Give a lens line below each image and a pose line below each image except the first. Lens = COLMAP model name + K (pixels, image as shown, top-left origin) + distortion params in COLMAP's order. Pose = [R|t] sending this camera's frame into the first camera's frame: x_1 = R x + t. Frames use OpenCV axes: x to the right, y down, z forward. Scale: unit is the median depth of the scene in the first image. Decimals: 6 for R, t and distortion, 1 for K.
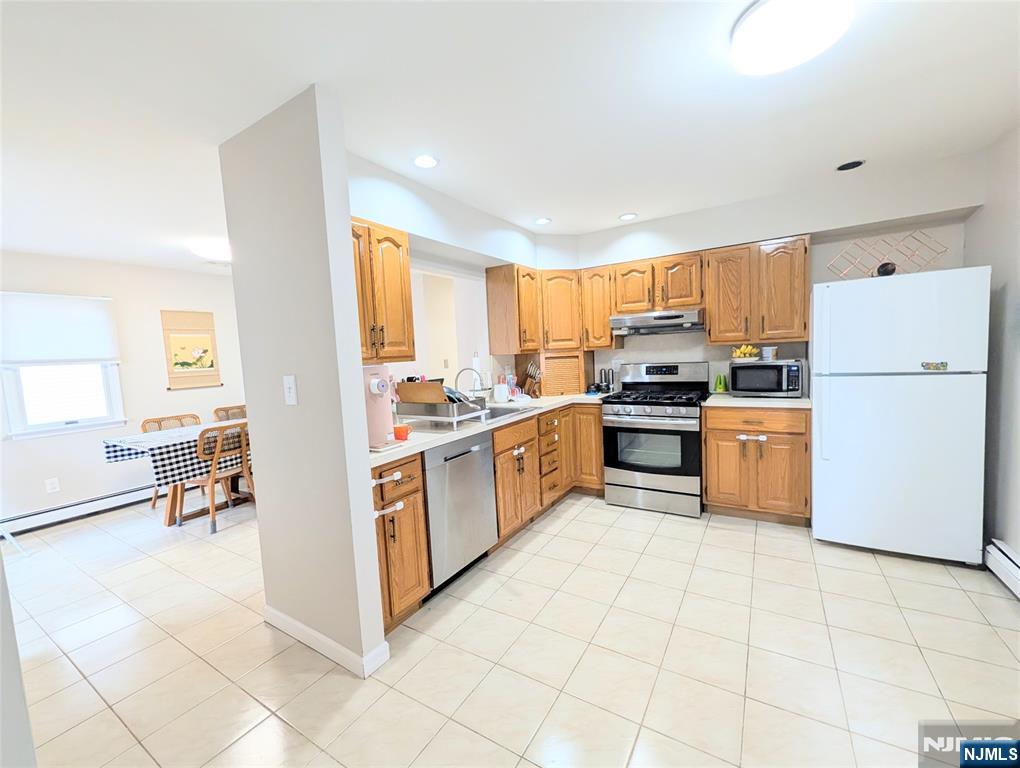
lens RADIAL K [[413.3, 0, 513.5], [0, 413.3, 384.7], [0, 0, 1]] dist [0.000174, 0.000173]
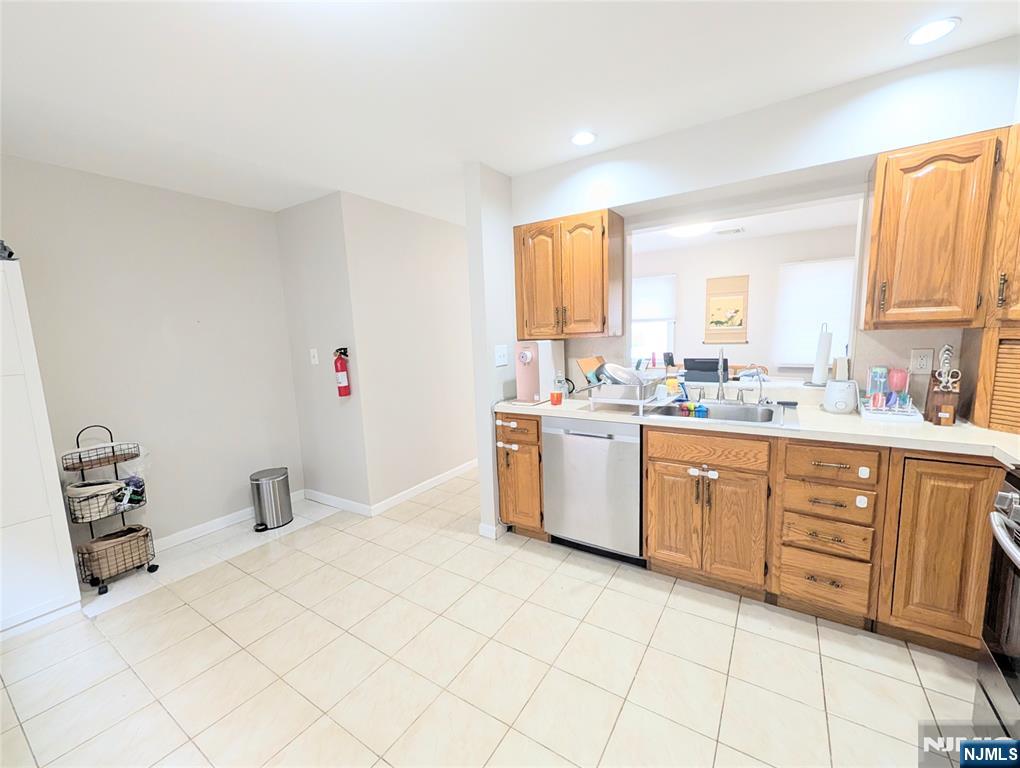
lens RADIAL K [[413.3, 0, 513.9], [0, 413.3, 386.2], [0, 0, 1]] dist [0.000174, 0.000173]
pose [[-0.016809, 0.182181, -0.983121, 0.577917], [-0.042628, 0.982236, 0.182745, -0.084183], [0.998950, 0.044980, -0.008744, 0.572304]]
